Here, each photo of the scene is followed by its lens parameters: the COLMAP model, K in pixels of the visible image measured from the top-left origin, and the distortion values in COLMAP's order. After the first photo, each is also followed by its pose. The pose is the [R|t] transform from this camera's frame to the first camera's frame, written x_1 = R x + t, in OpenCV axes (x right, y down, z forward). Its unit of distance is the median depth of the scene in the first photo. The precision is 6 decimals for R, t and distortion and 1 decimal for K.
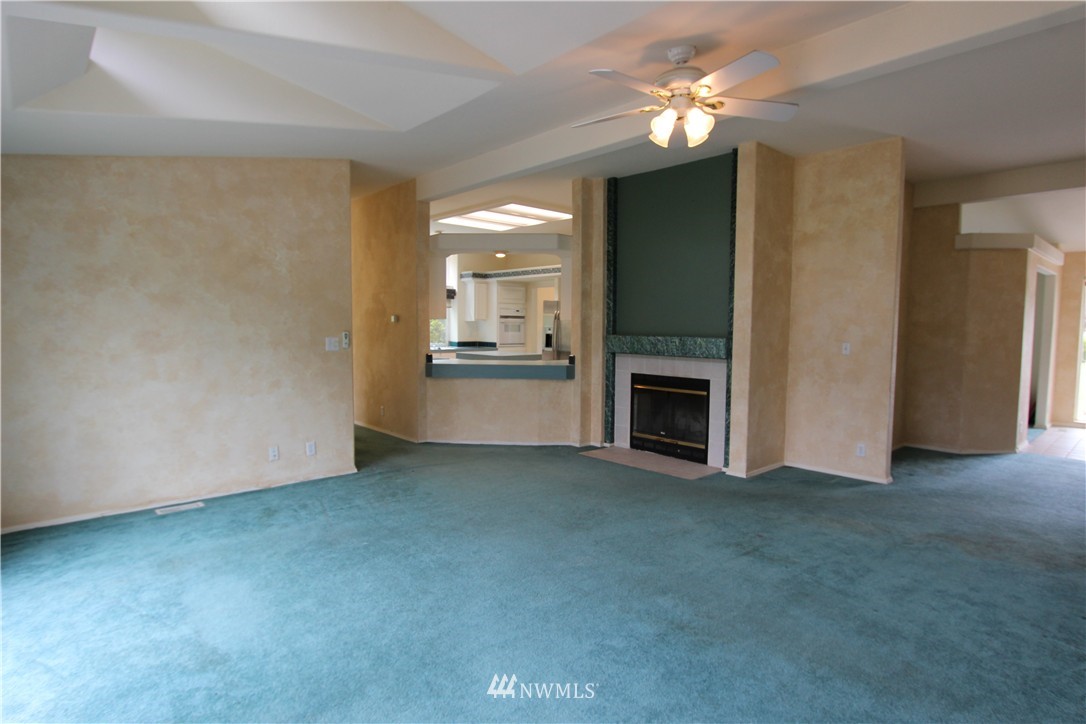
lens RADIAL K [[582.7, 0, 543.0], [0, 582.7, 364.0], [0, 0, 1]] dist [-0.000635, -0.000055]
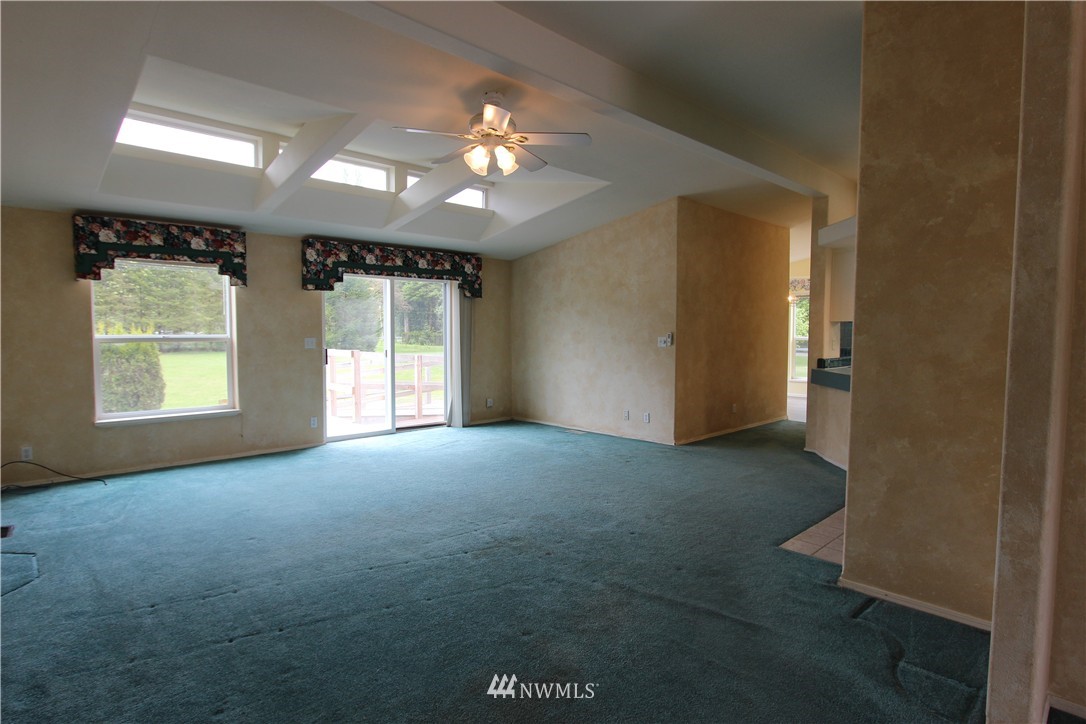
lens RADIAL K [[582.7, 0, 542.9], [0, 582.7, 361.3], [0, 0, 1]] dist [-0.000635, -0.000055]
pose [[0.040694, 0.051291, -0.997854, 1.004157], [-0.070897, 0.996313, 0.048320, -0.038232], [0.996653, 0.068778, 0.044180, 0.730291]]
